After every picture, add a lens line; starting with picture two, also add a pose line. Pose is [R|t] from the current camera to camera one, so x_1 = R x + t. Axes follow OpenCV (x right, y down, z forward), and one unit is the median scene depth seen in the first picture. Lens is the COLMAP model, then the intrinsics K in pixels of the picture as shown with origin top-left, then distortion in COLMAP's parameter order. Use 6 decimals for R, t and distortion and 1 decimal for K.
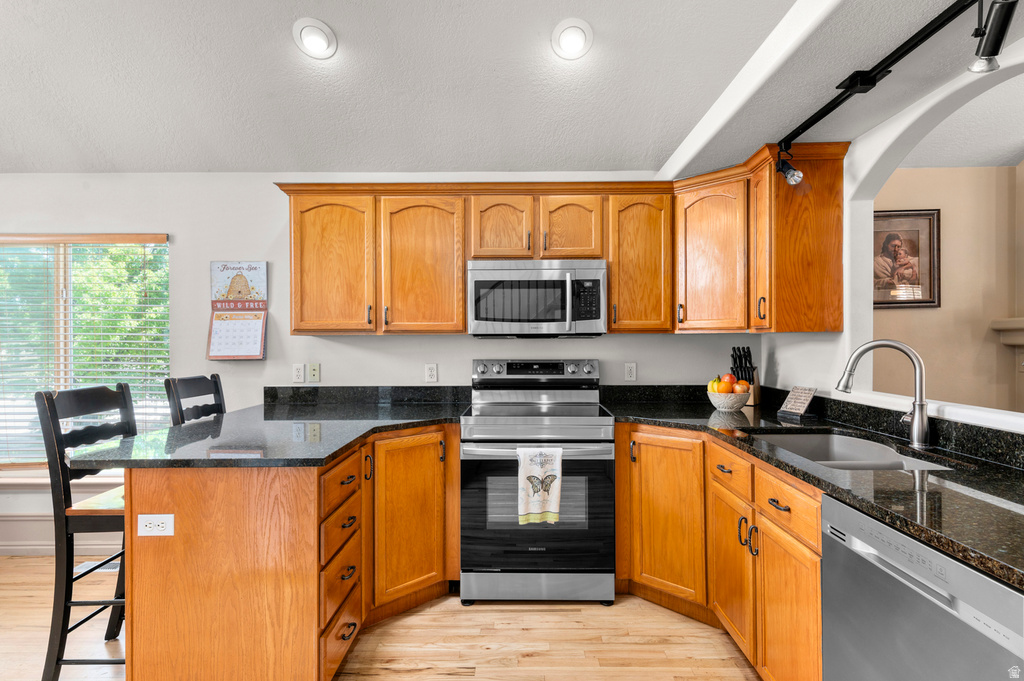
lens RADIAL K [[553.0, 0, 510.9], [0, 553.0, 343.1], [0, 0, 1]] dist [0.004994, -0.000903]
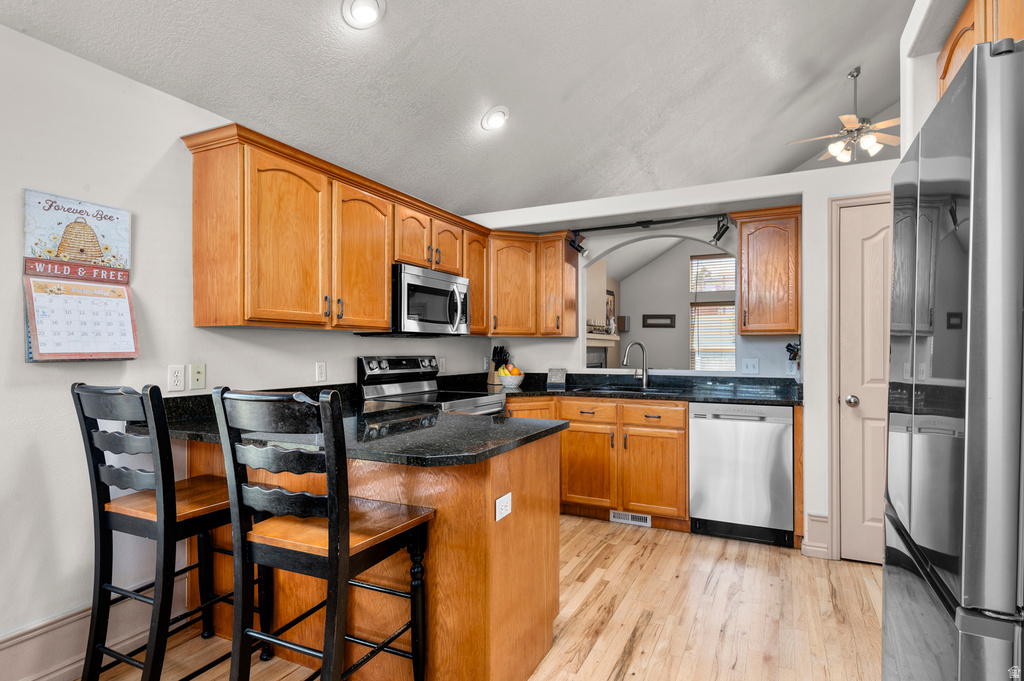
lens RADIAL K [[553.0, 0, 508.7], [0, 553.0, 344.7], [0, 0, 1]] dist [0.004994, -0.000903]
pose [[0.431010, 0.012405, 0.902262, -0.889890], [-0.004166, 0.999922, -0.011757, 0.019186], [-0.902338, 0.001309, 0.431028, 0.320081]]
